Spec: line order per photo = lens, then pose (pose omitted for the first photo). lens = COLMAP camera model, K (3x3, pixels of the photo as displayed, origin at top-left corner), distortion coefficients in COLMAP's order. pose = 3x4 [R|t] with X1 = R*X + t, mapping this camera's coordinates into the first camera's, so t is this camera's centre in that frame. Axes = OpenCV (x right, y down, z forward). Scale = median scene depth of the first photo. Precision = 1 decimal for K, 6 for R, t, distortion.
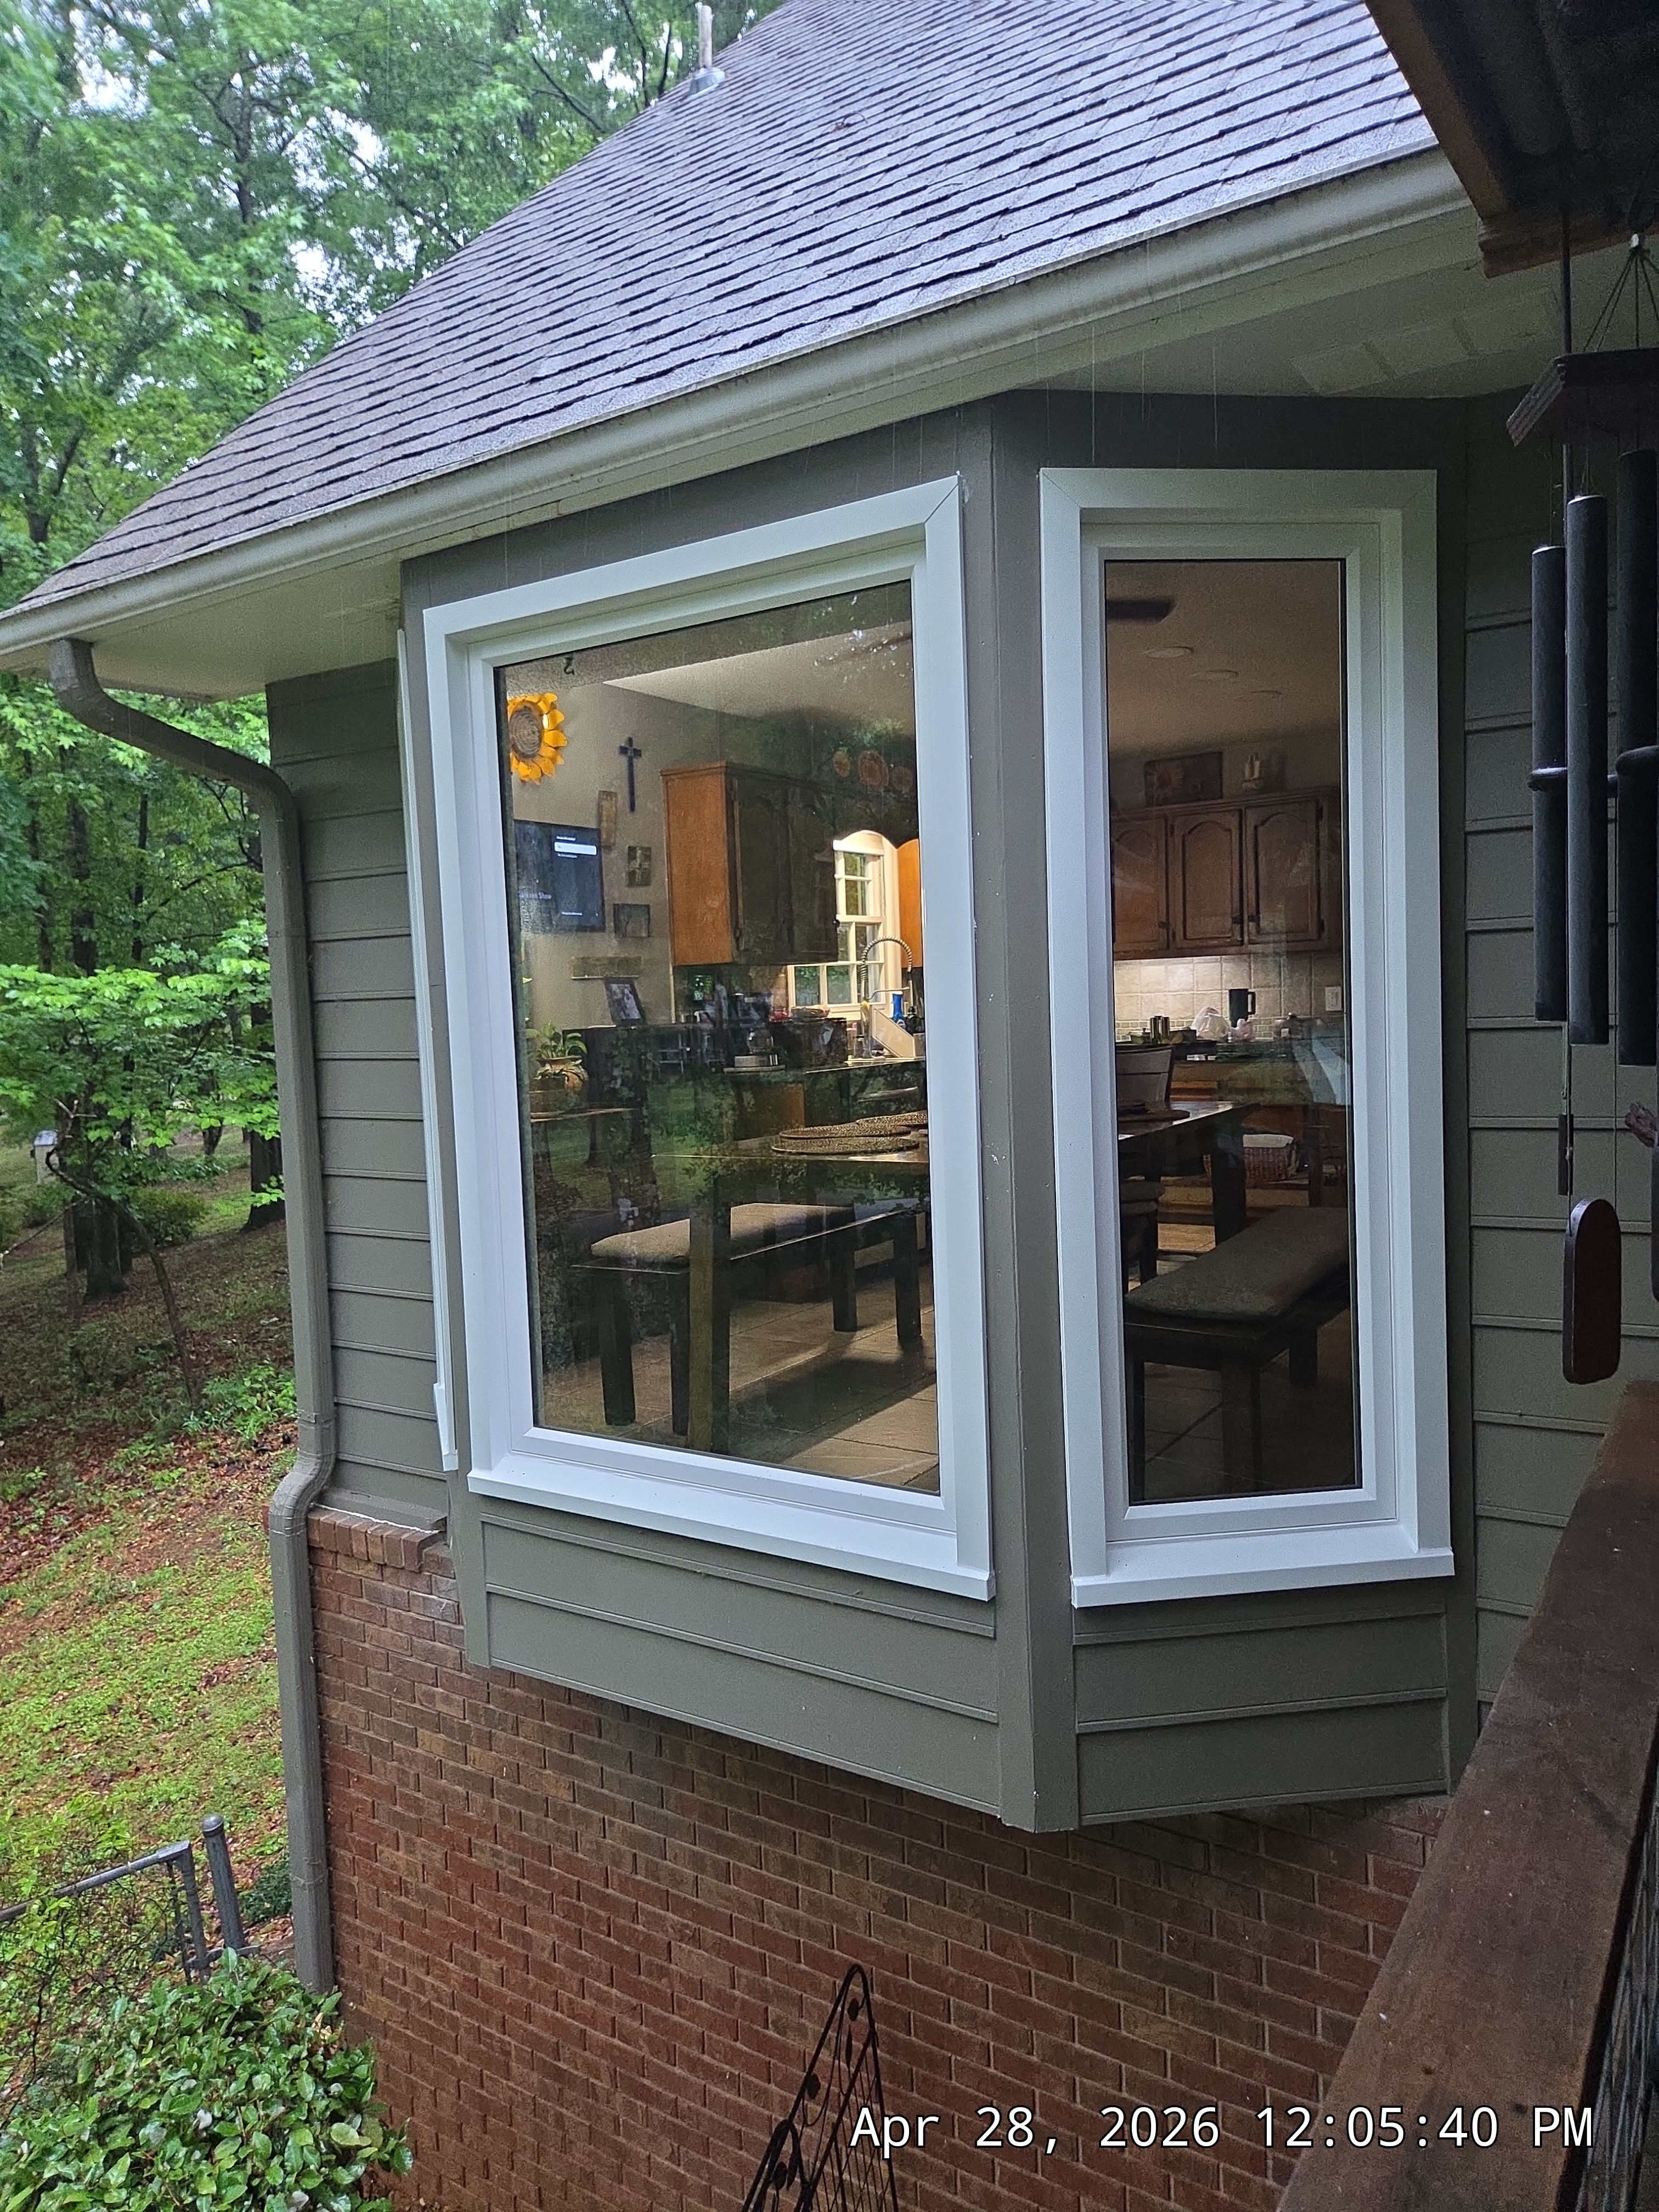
lens RADIAL K [[1499.4, 0, 829.8], [0, 1499.4, 1100.7], [0, 0, 1]] dist [0.037448, -0.025986]
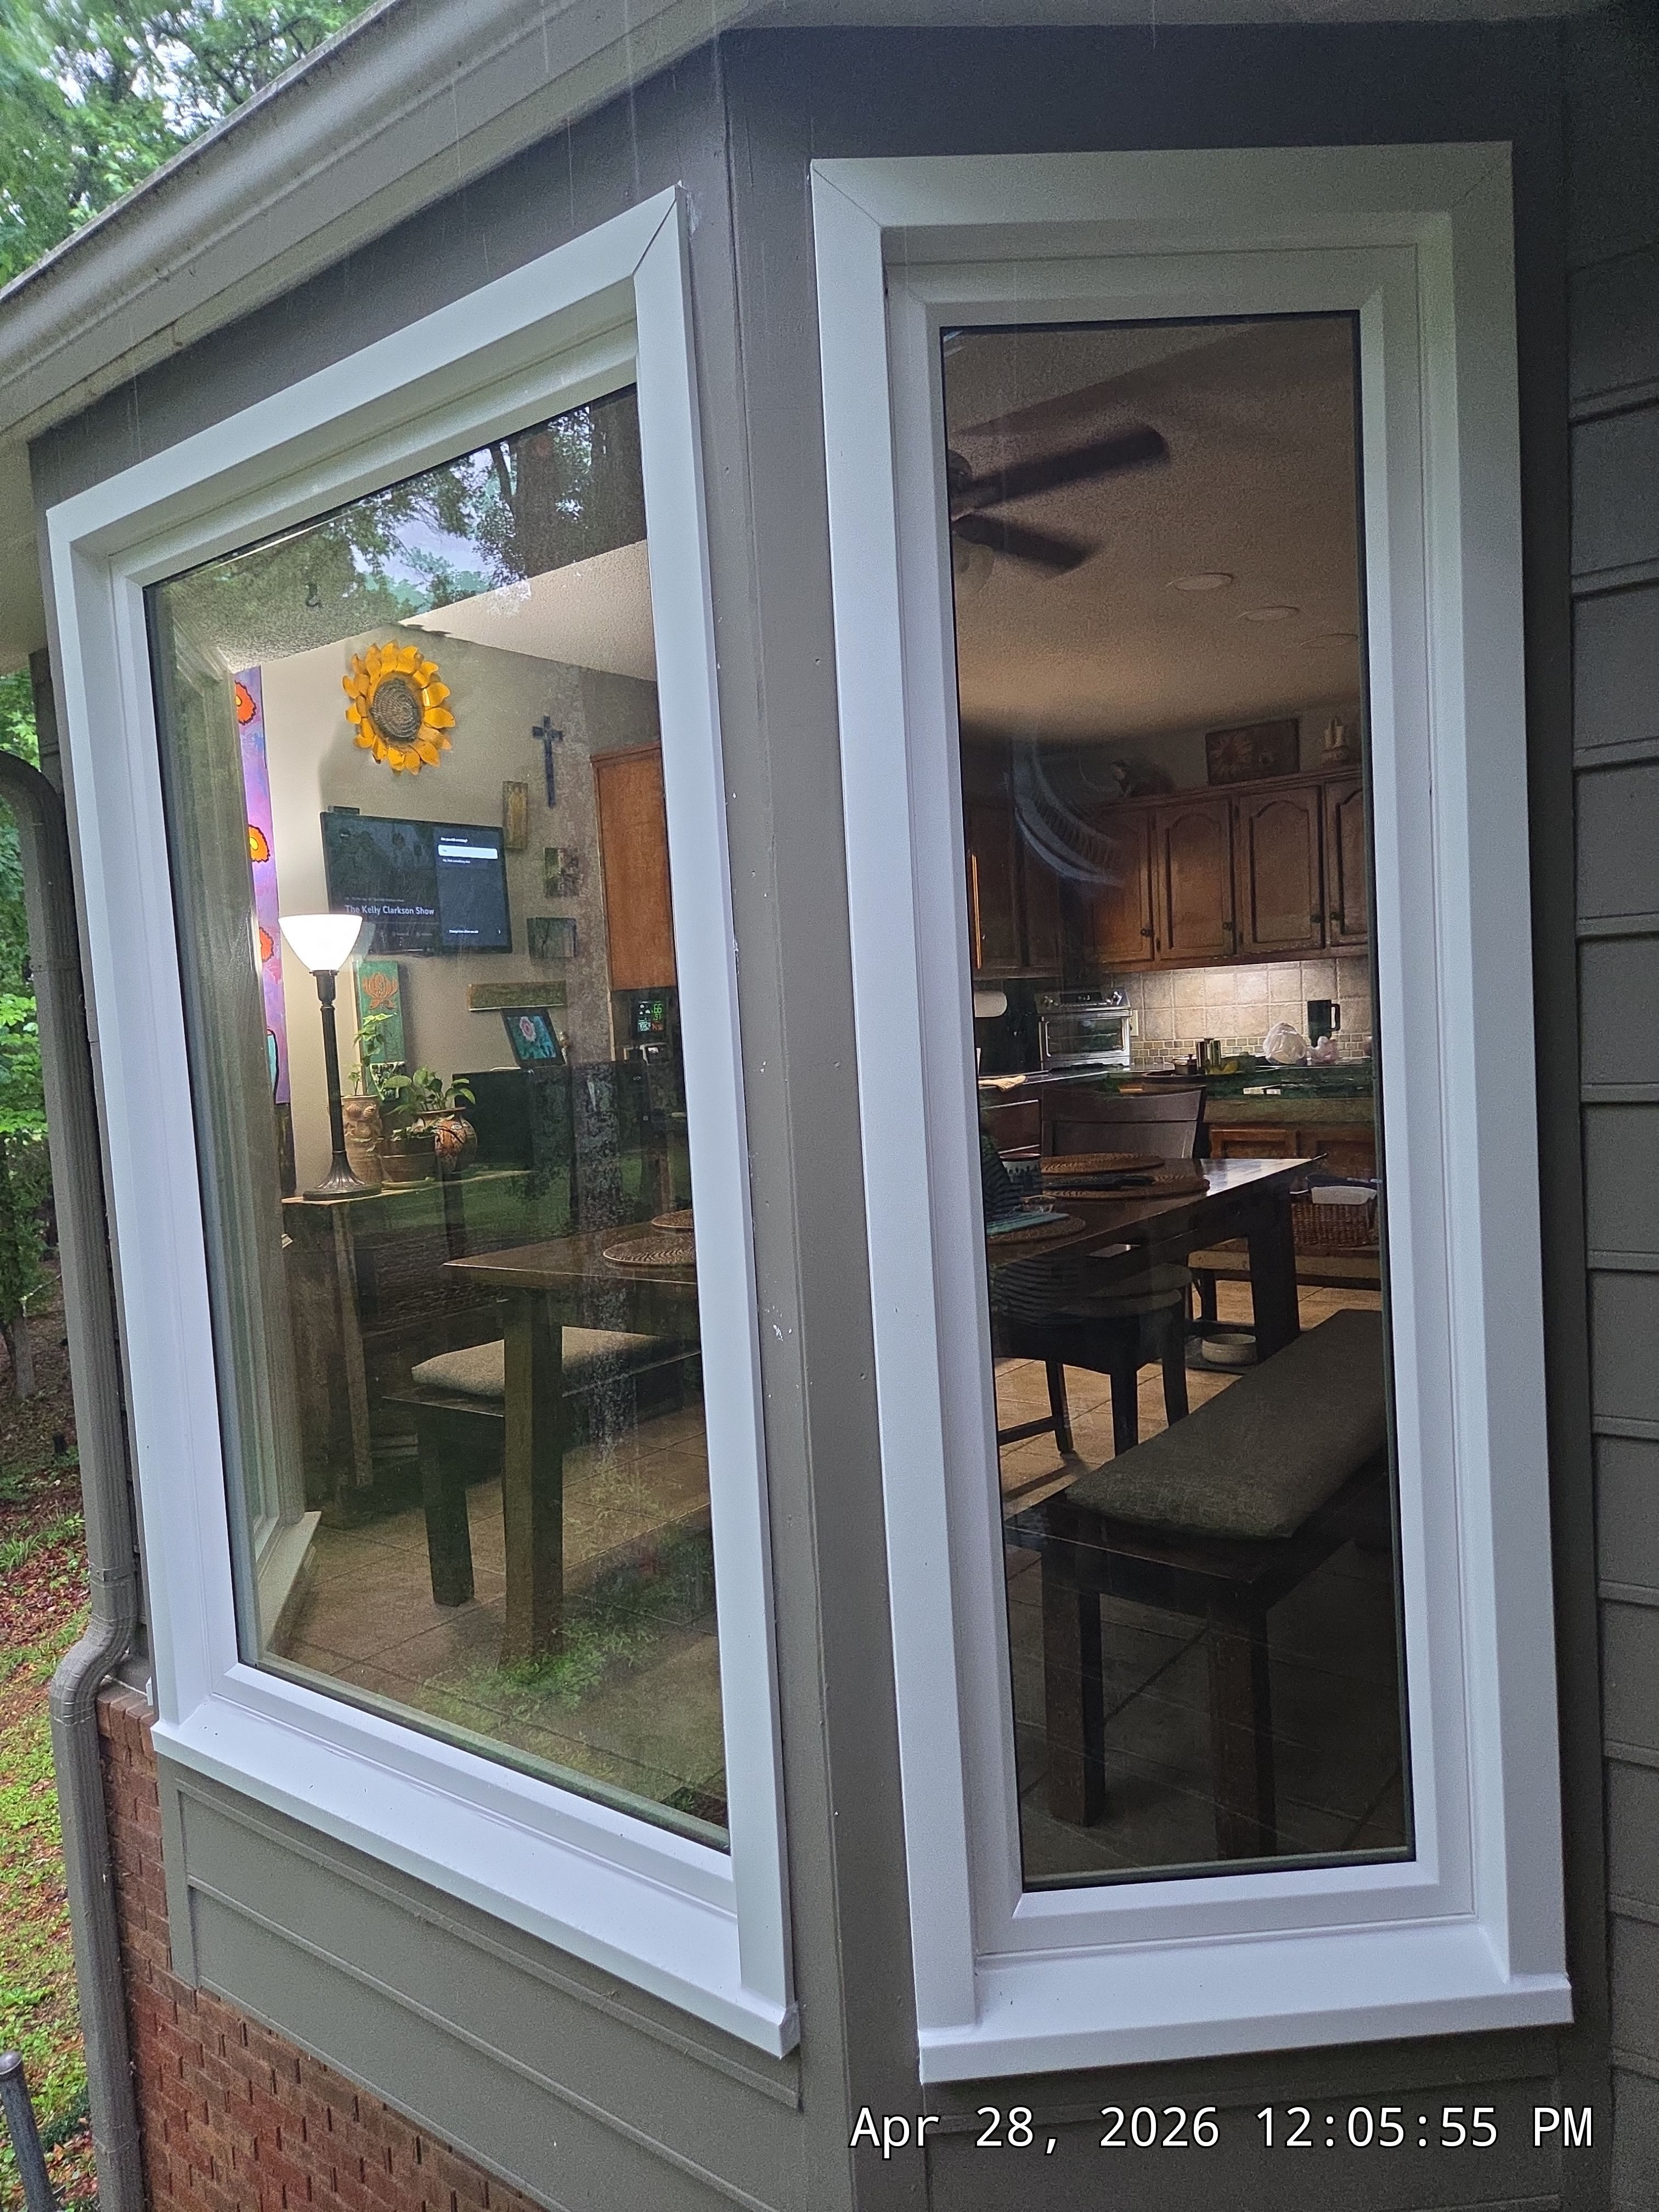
lens RADIAL K [[1499.4, 0, 827.1], [0, 1499.4, 1114.5], [0, 0, 1]] dist [0.037448, -0.025986]
pose [[0.996689, -0.014009, -0.080087, 0.106326], [0.014419, 0.999886, 0.004550, -0.030492], [0.080014, -0.005690, 0.996778, 0.234629]]
